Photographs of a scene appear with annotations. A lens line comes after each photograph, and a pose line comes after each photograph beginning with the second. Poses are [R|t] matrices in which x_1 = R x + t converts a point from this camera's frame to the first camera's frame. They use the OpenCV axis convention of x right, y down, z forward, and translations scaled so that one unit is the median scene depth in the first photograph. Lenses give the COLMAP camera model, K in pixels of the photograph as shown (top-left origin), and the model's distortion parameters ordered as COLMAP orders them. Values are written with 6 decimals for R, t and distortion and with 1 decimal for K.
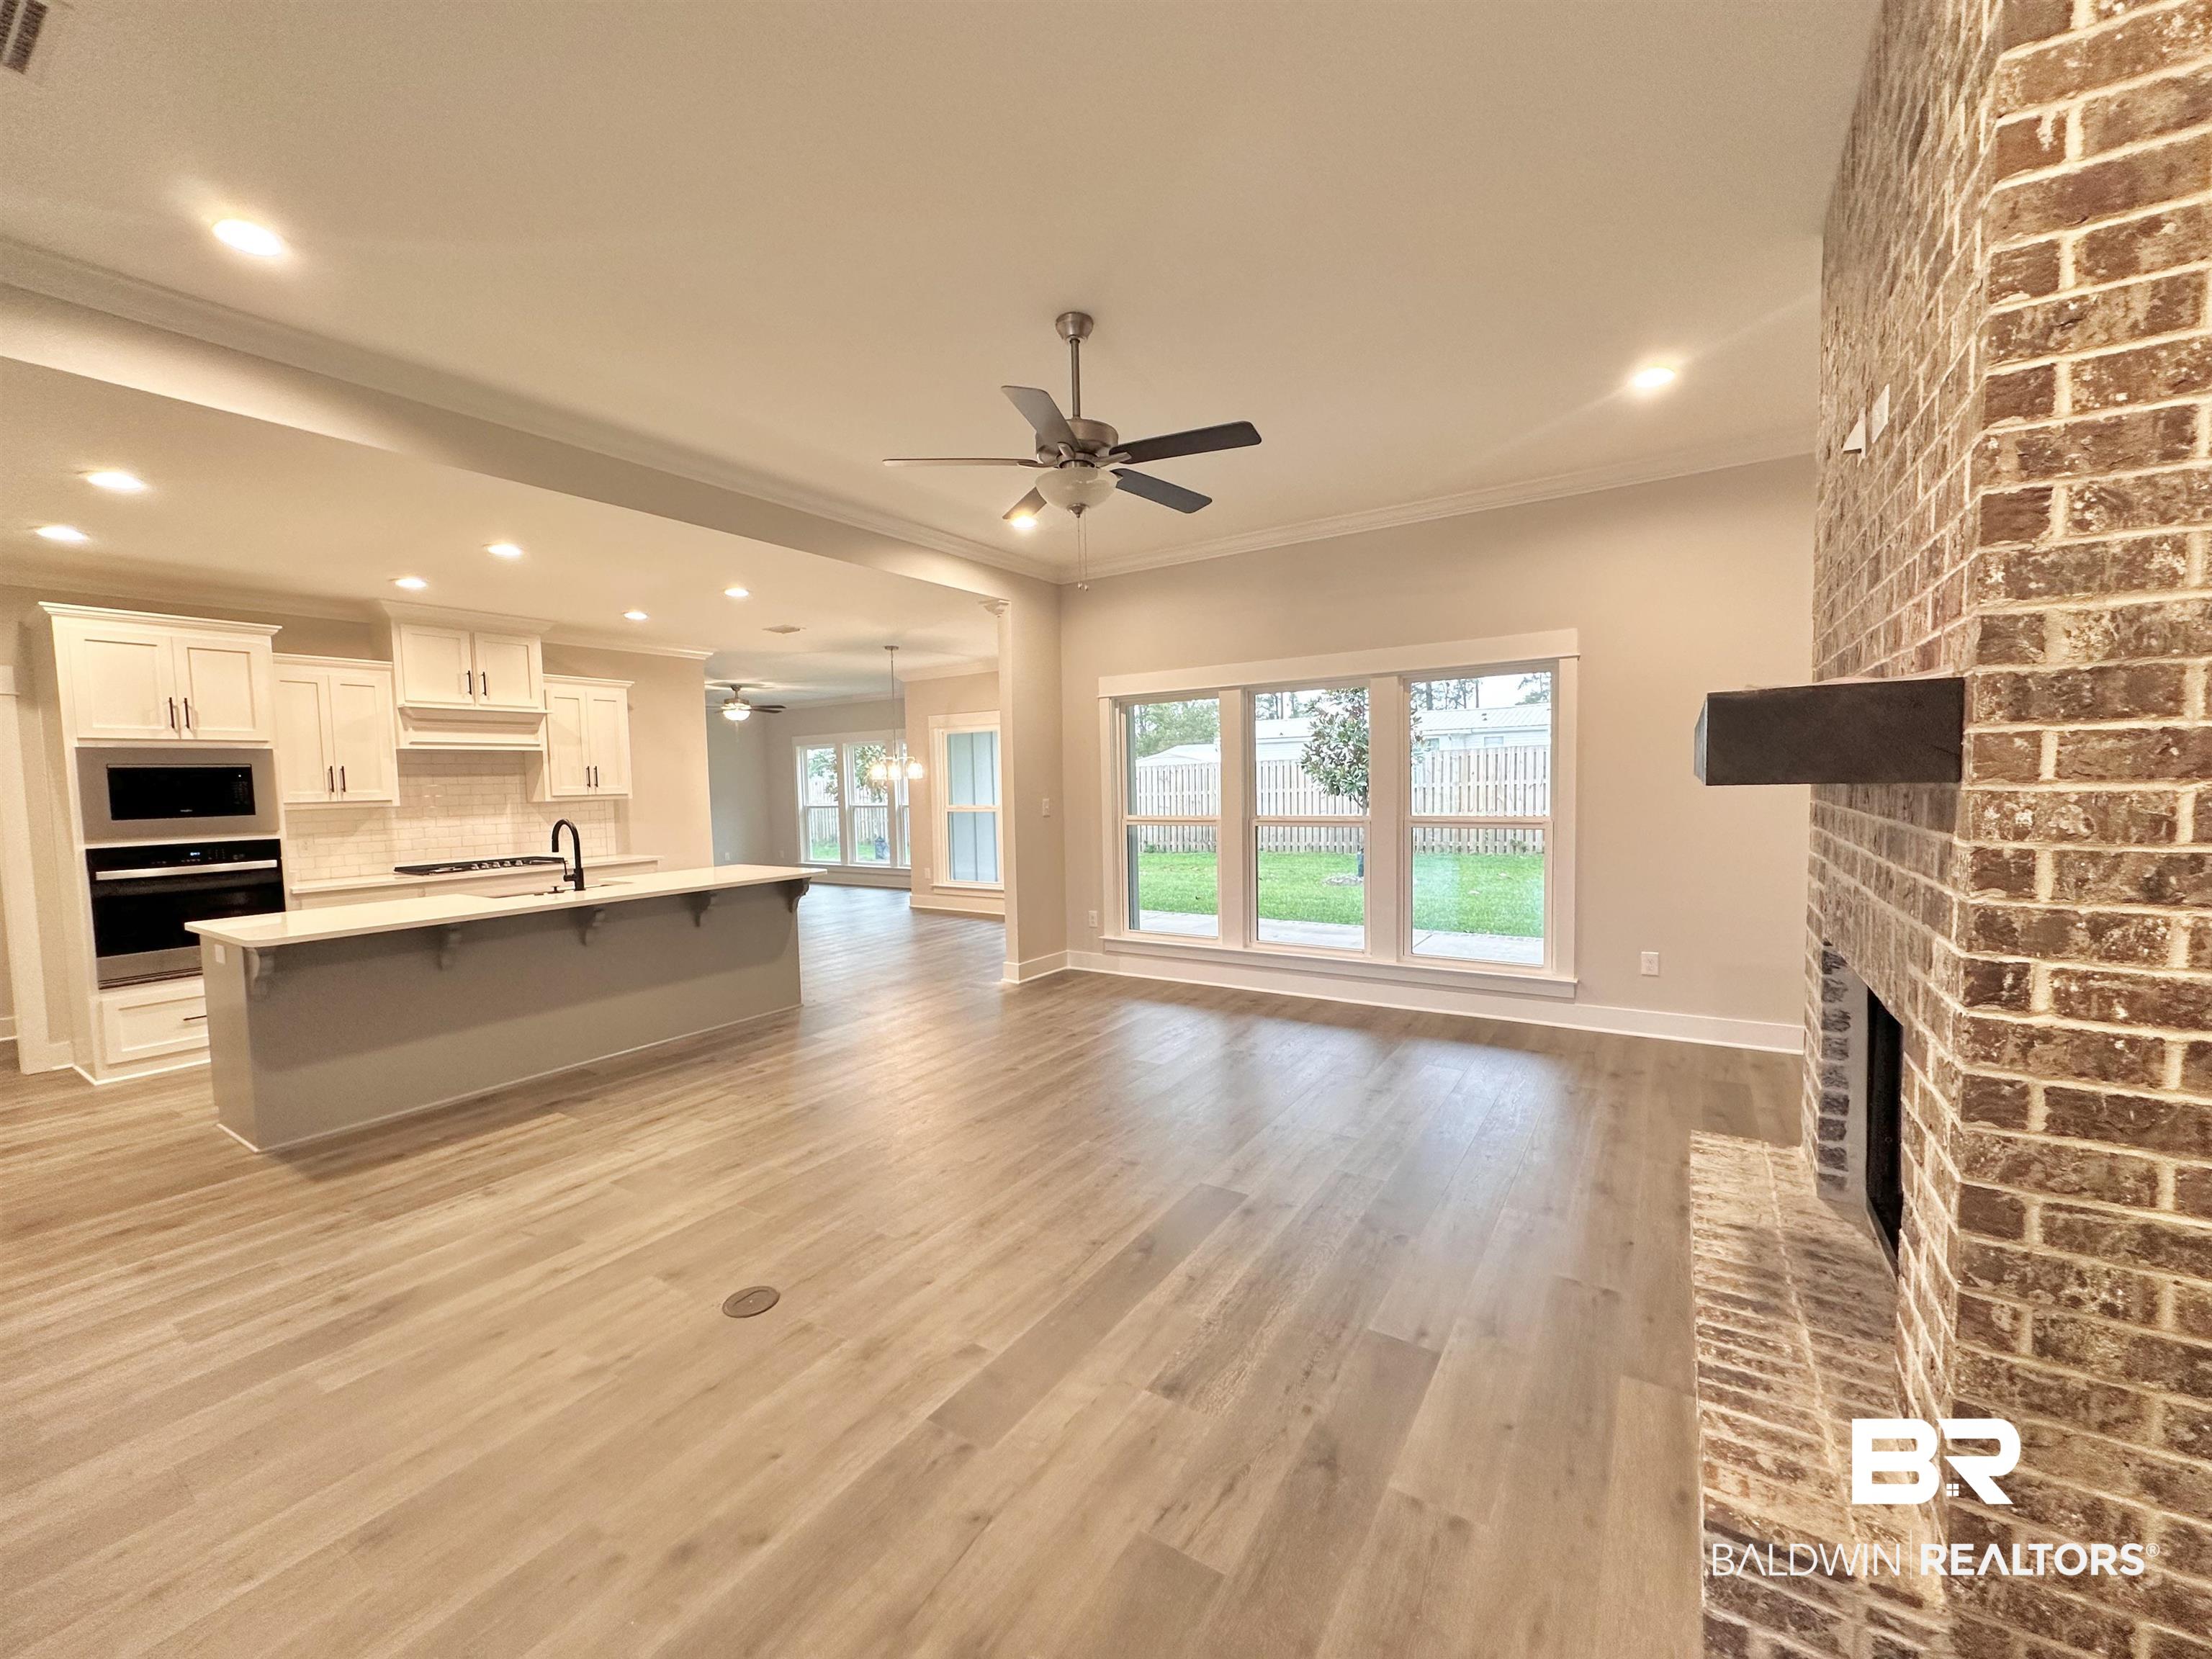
lens RADIAL K [[879.8, 0, 1103.8], [0, 879.8, 830.1], [0, 0, 1]] dist [-0.000801, 0.000446]
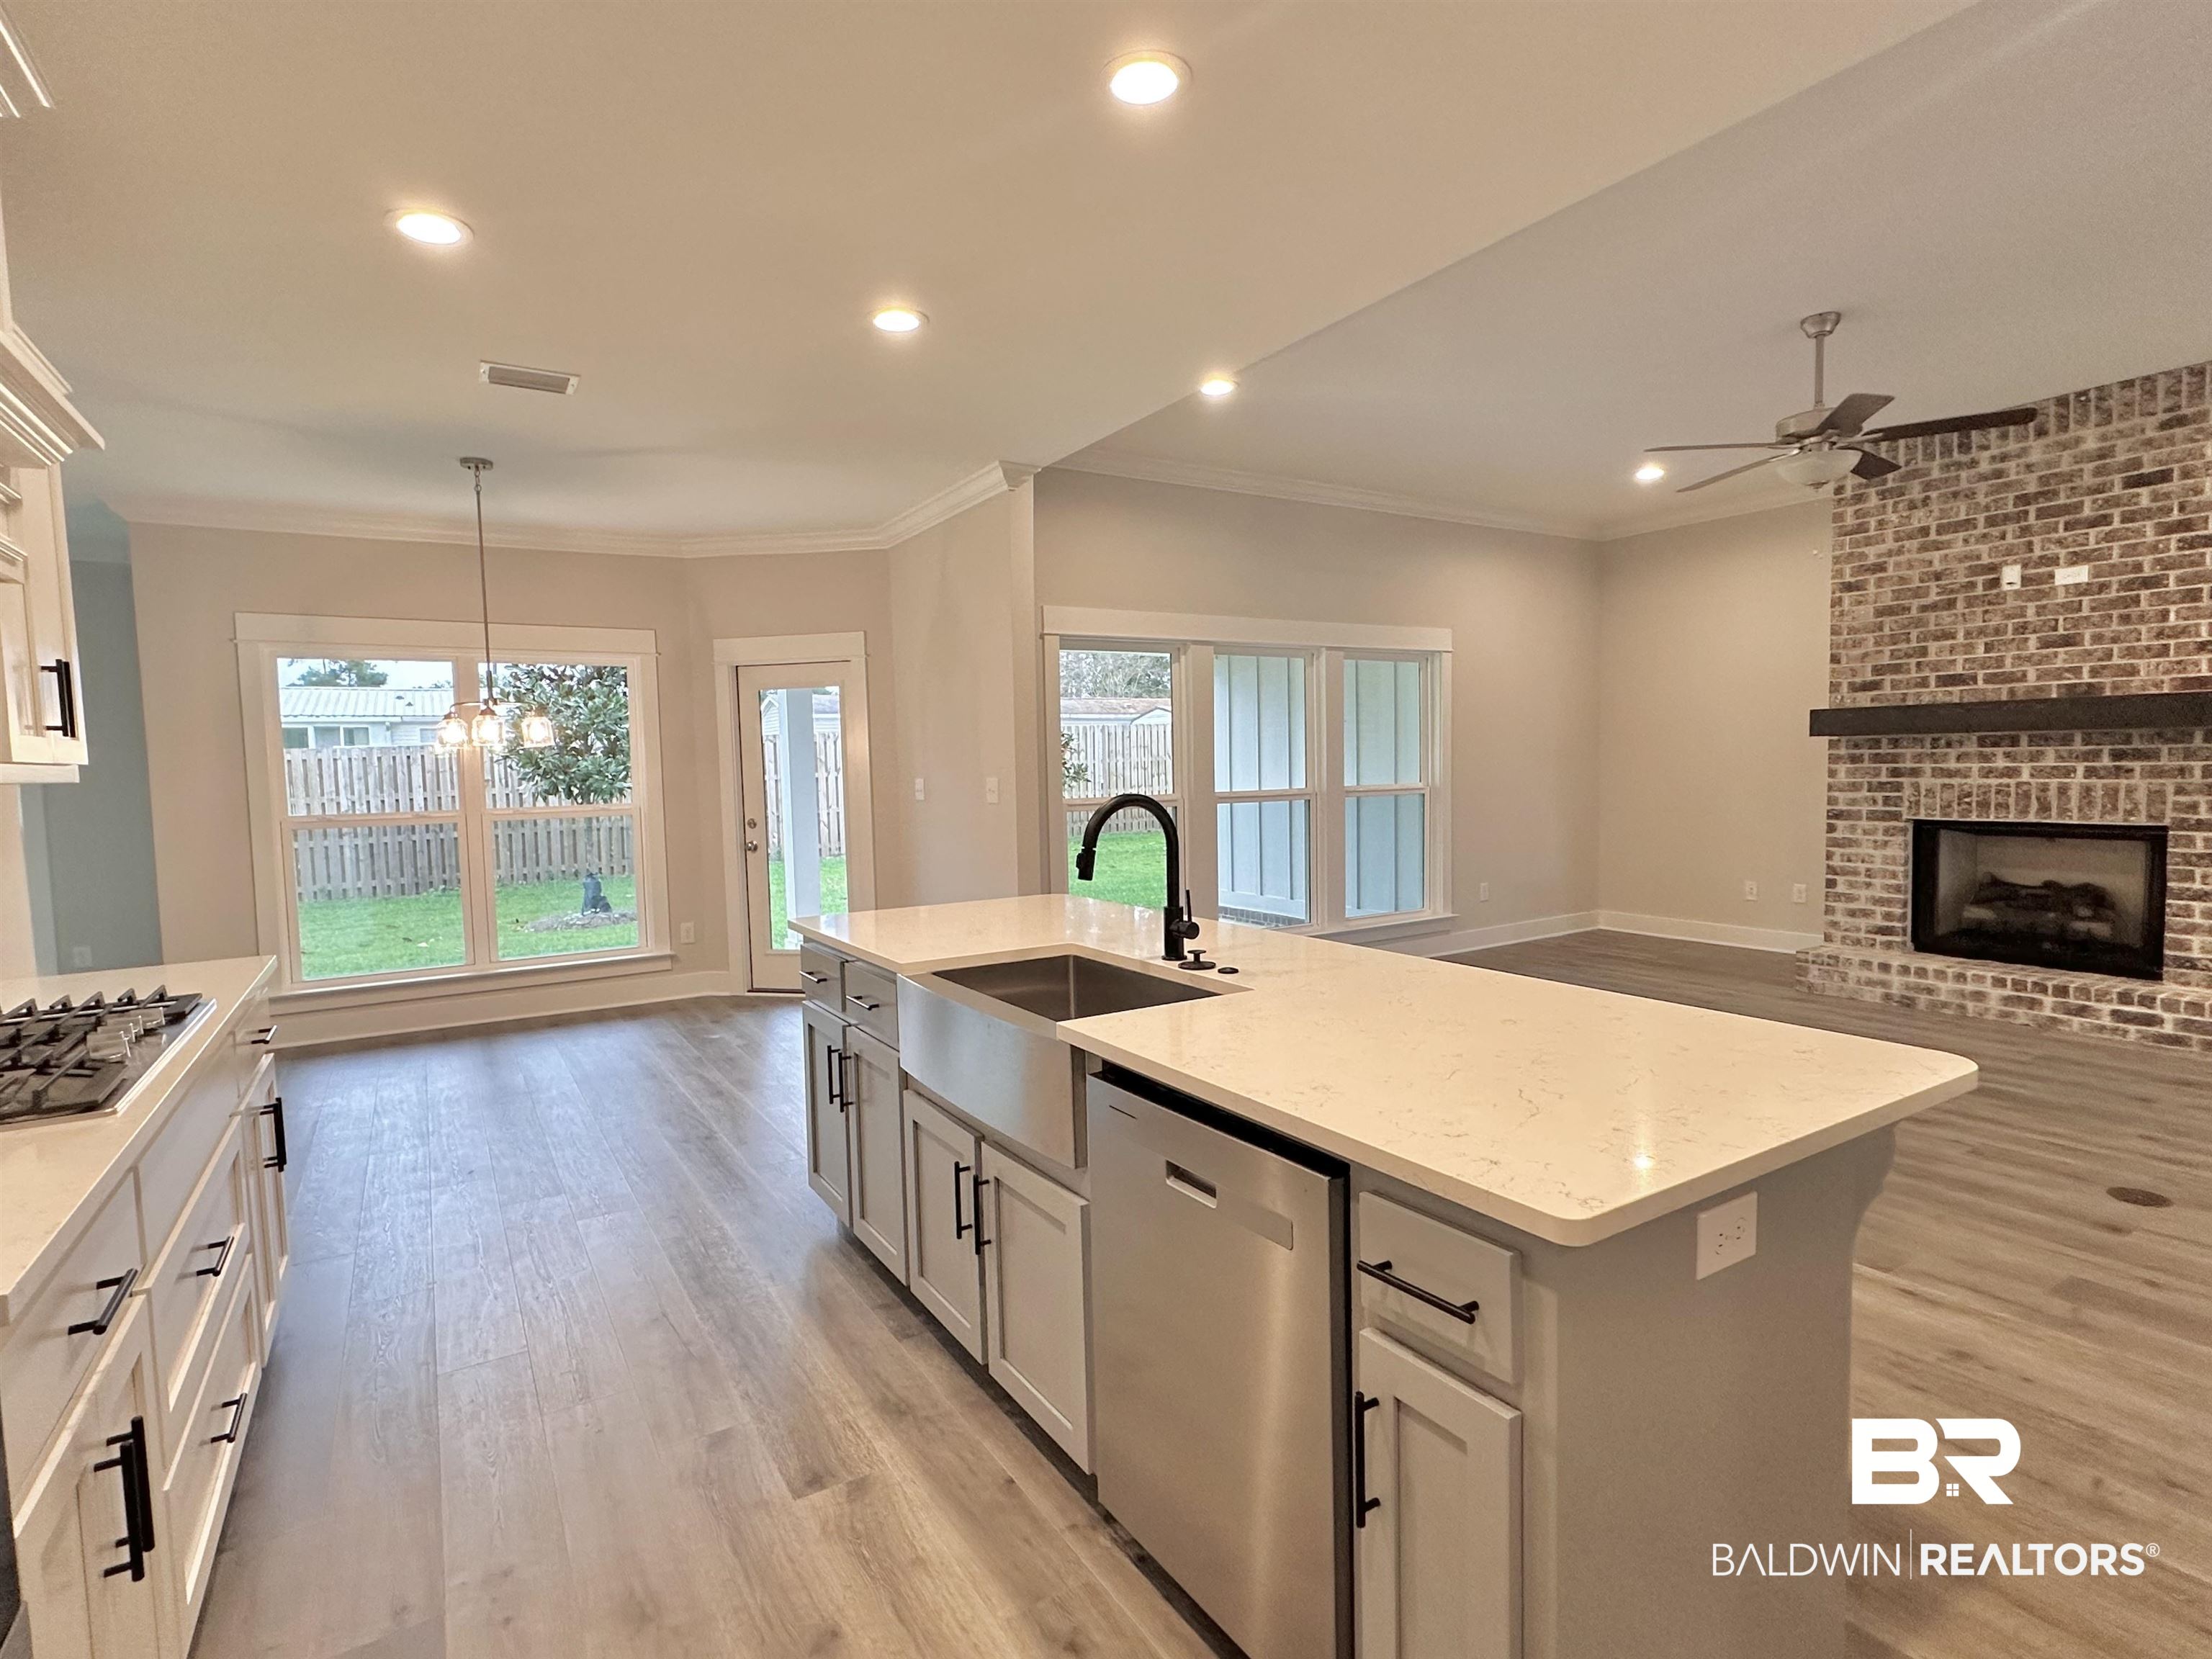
lens RADIAL K [[1104.6, 0, 1104.7], [0, 1104.6, 834.2], [0, 0, 1]] dist [-0.000752, -0.000825]
pose [[0.420579, -0.046179, 0.906080, -1.085841], [0.065987, 0.997616, 0.020214, -0.004954], [-0.904853, 0.051288, 0.422624, 0.795395]]
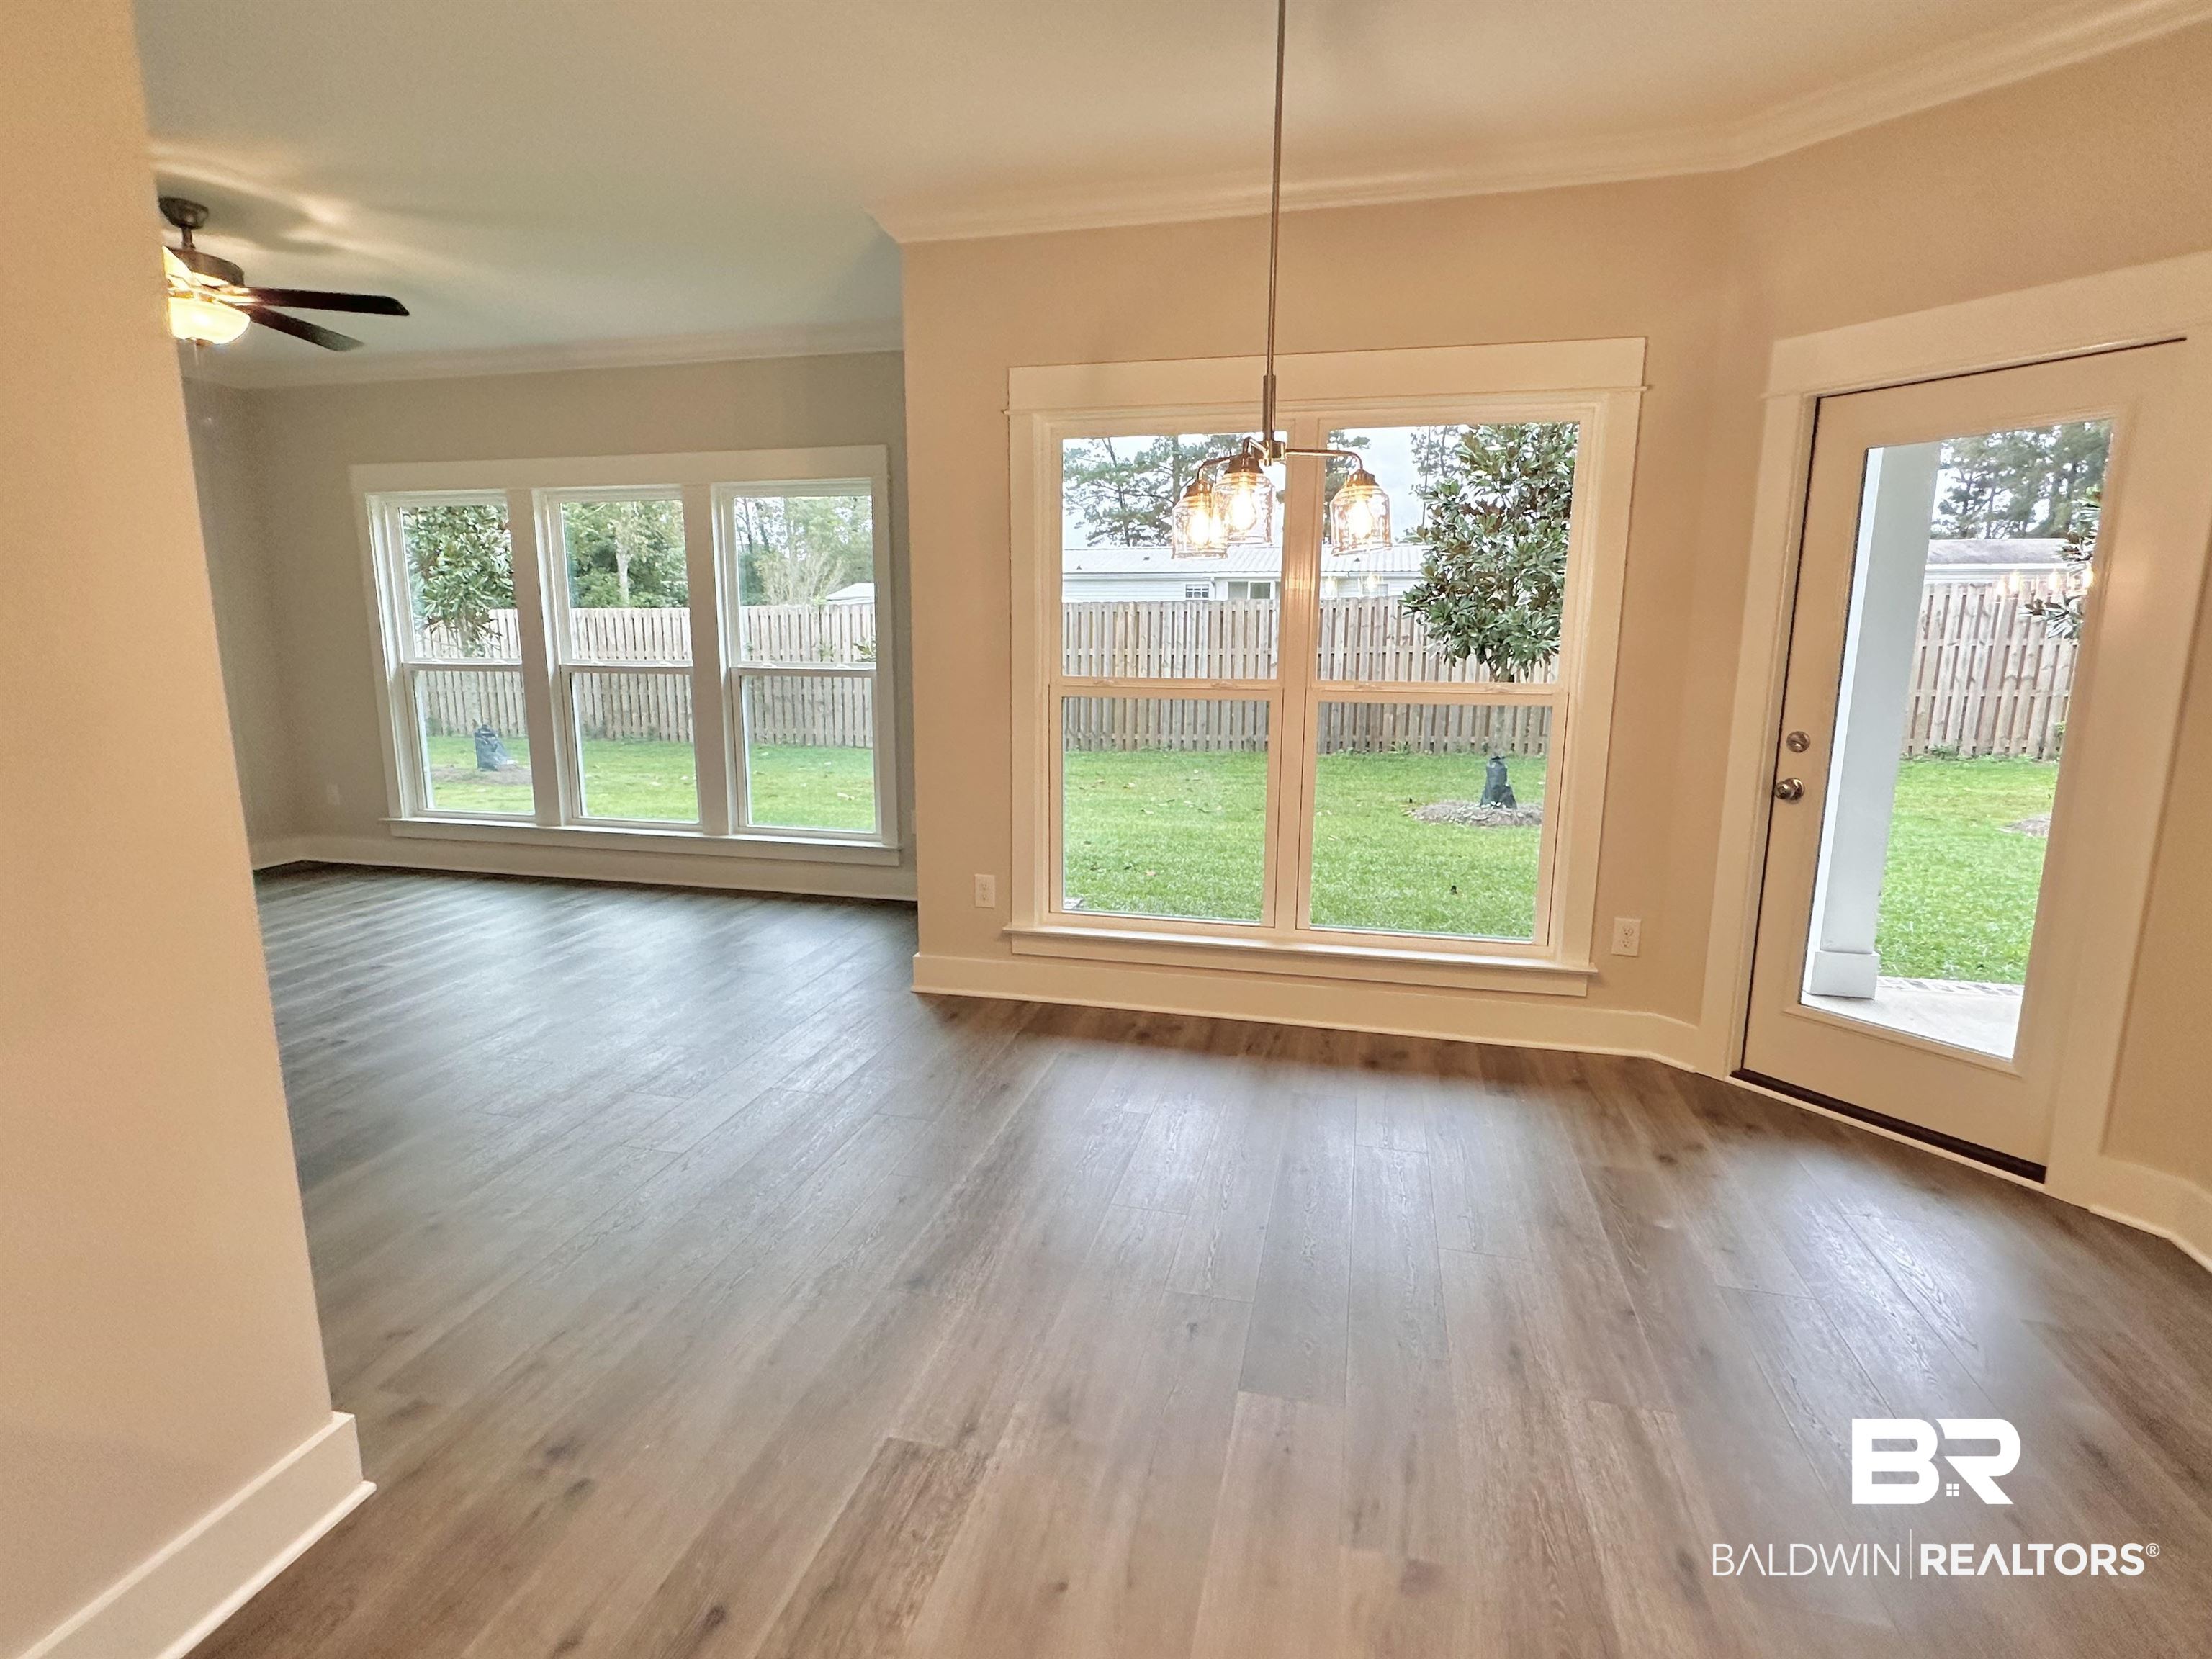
lens RADIAL K [[1104.6, 0, 1098.4], [0, 1104.6, 836.8], [0, 0, 1]] dist [-0.000752, -0.000825]
pose [[0.942392, -0.032069, 0.332969, -0.624583], [-0.008888, 0.992642, 0.120759, -0.039819], [-0.334391, -0.116762, 0.935173, 1.304575]]
